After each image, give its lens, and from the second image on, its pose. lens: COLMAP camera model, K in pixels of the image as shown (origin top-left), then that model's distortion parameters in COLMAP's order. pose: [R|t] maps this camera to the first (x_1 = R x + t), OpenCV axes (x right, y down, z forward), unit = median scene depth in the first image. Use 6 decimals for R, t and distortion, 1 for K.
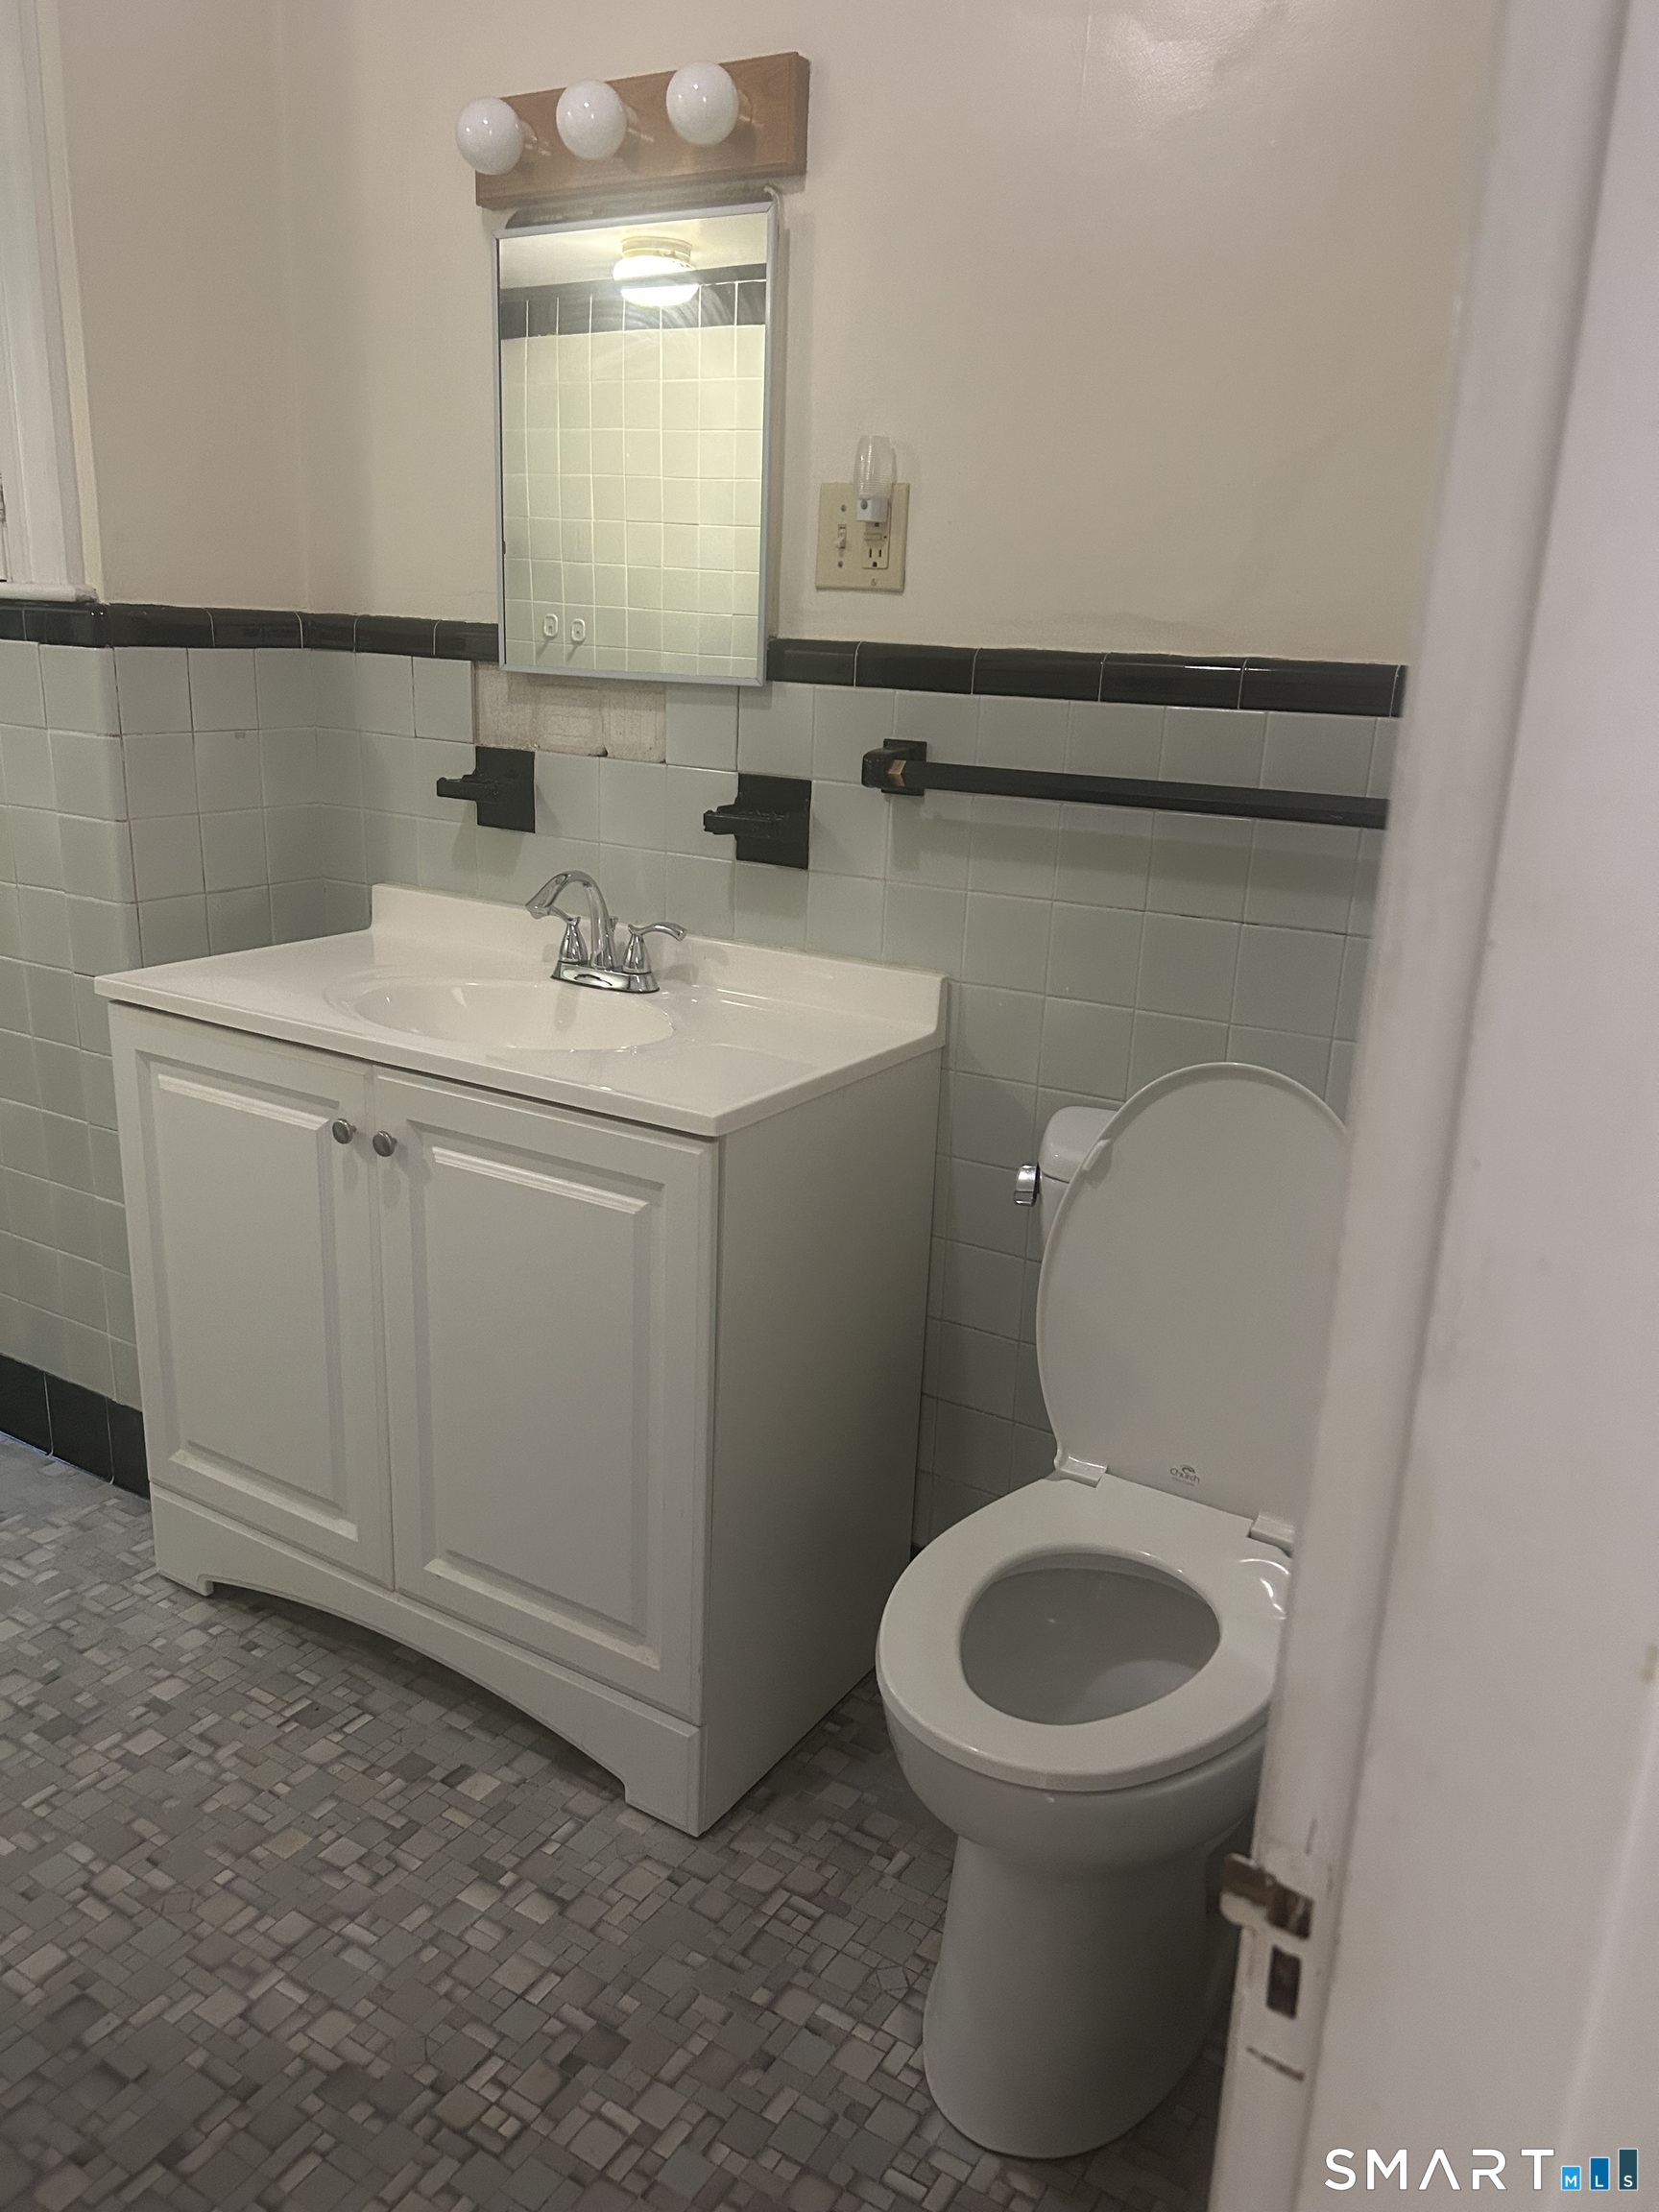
lens RADIAL K [[1670.1, 0, 814.3], [0, 1670.1, 1125.0], [0, 0, 1]] dist [0.064967, -0.068338]
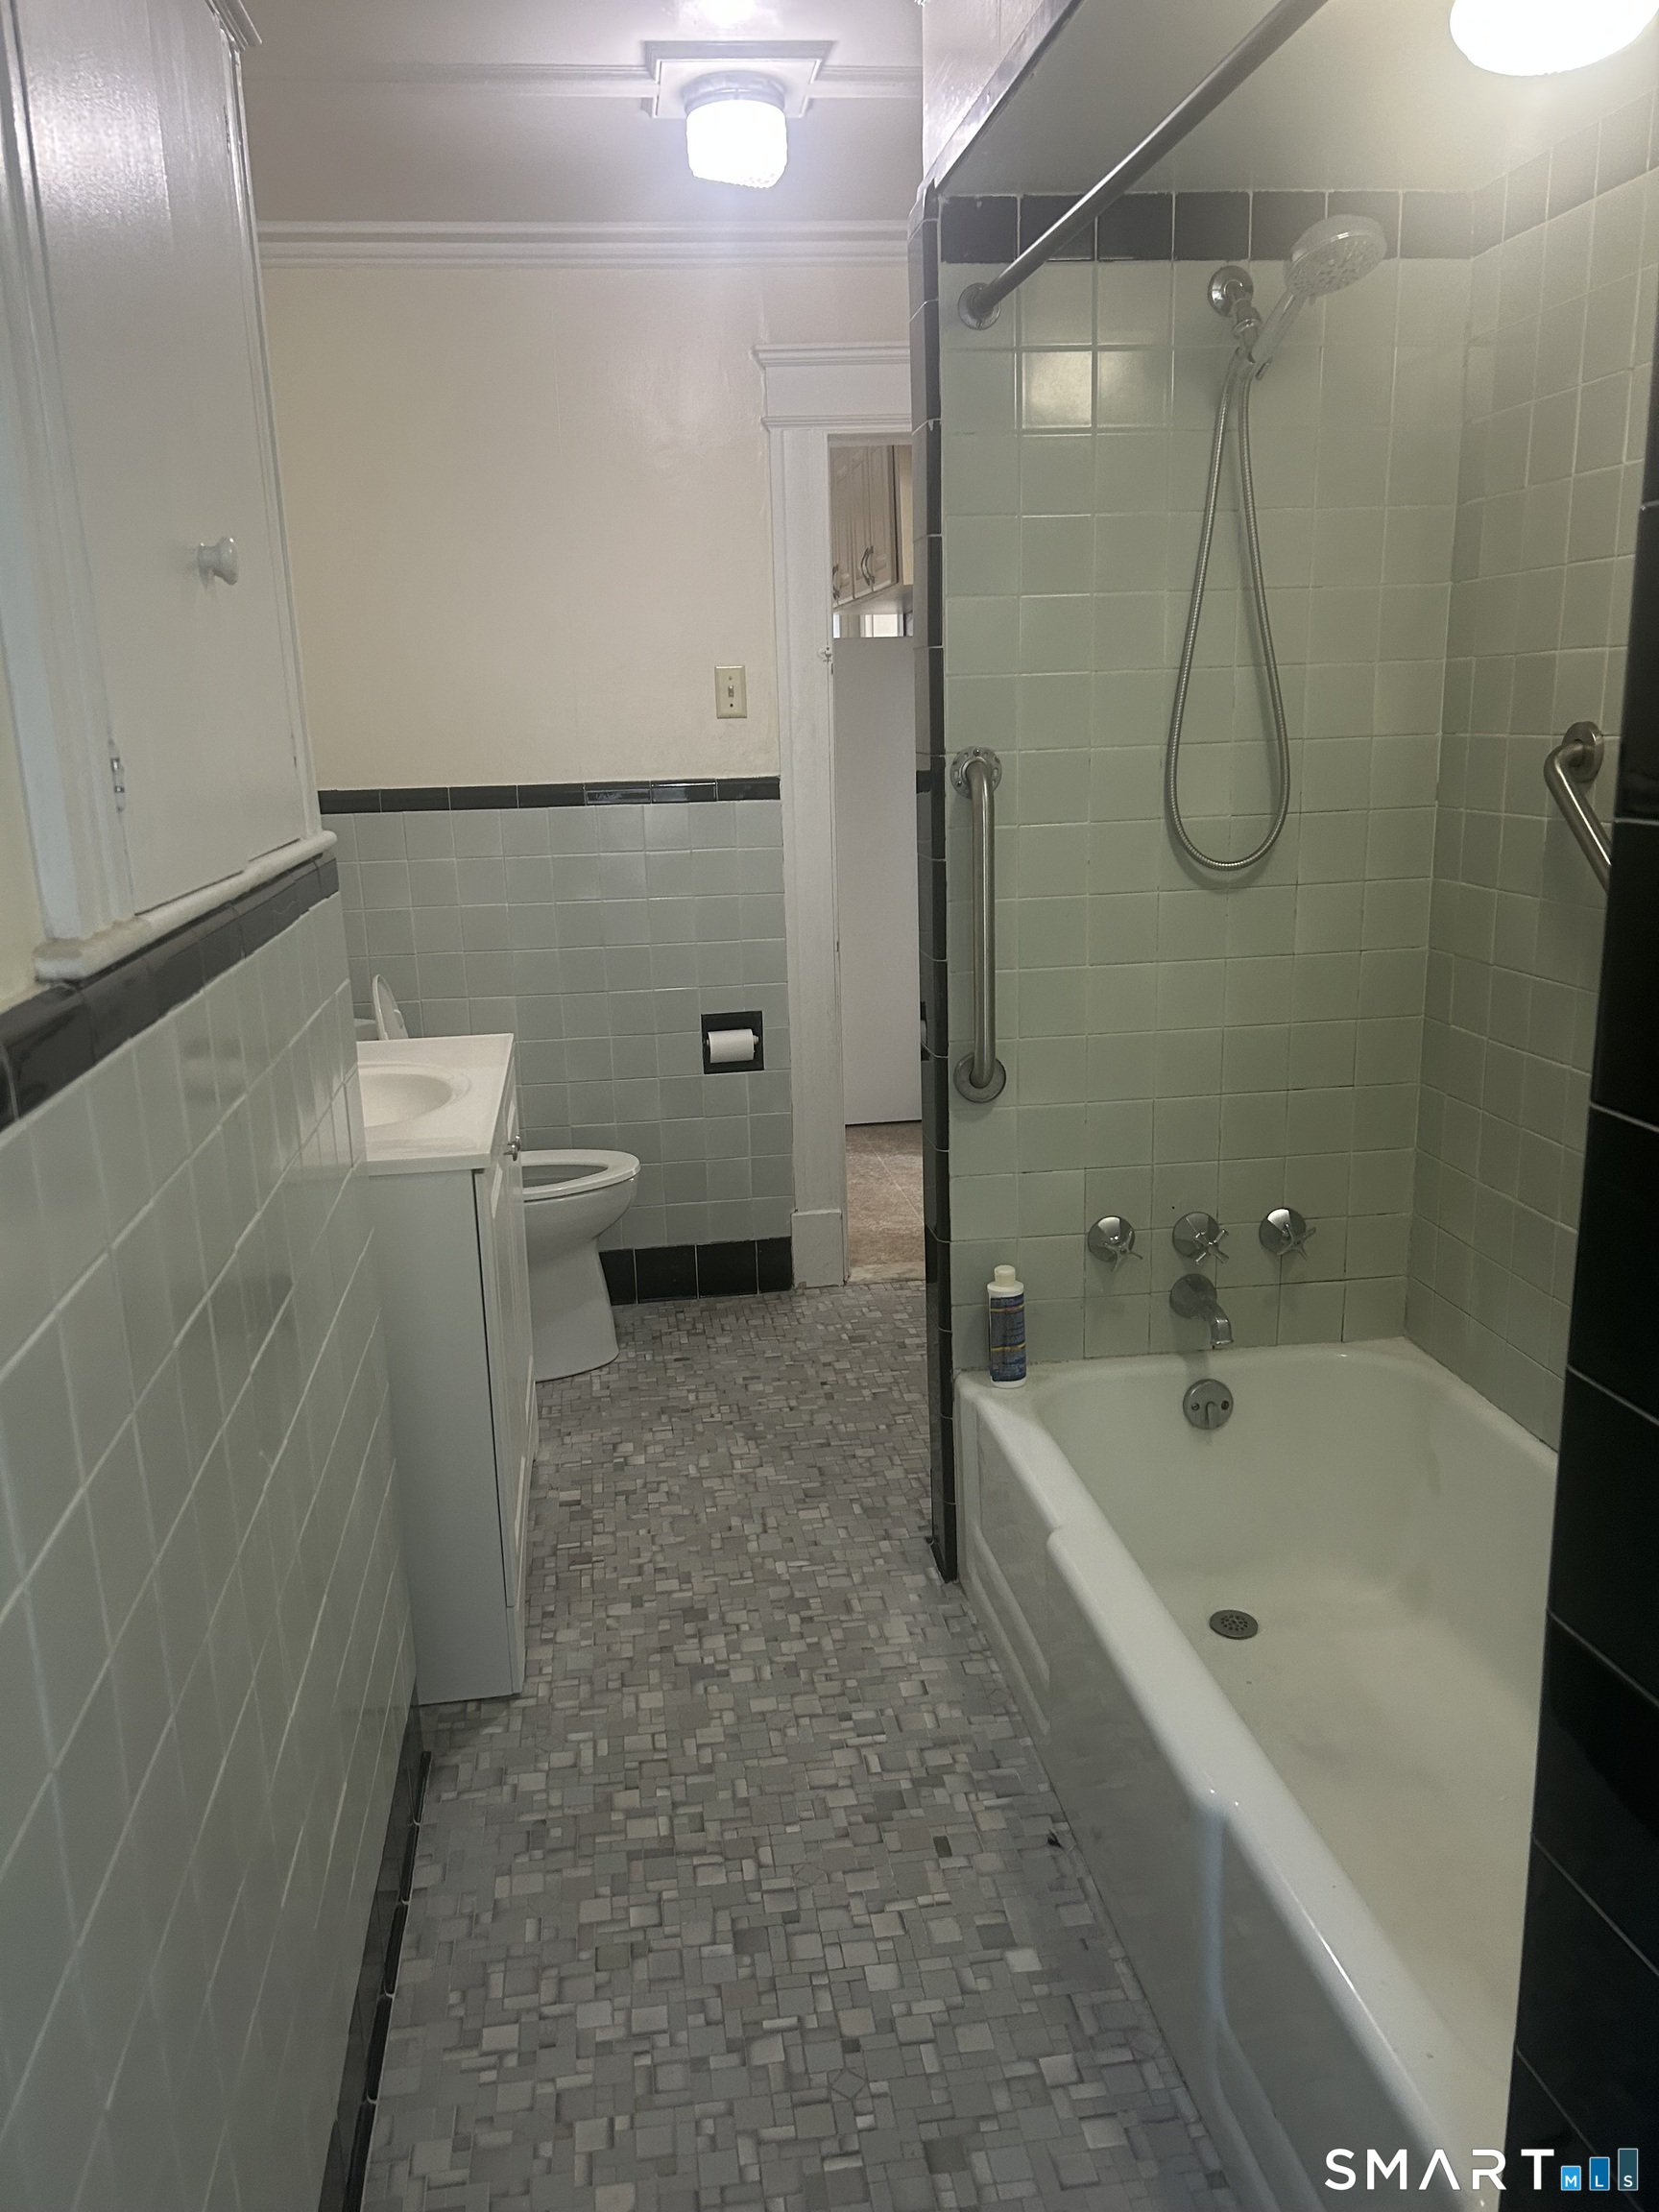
lens RADIAL K [[1670.1, 0, 814.3], [0, 1670.1, 1125.0], [0, 0, 1]] dist [0.064967, -0.068338]
pose [[-0.646539, -0.199485, 0.736338, -1.621576], [0.222451, 0.873964, 0.432092, -0.631970], [-0.729728, 0.443163, -0.520676, 1.655266]]
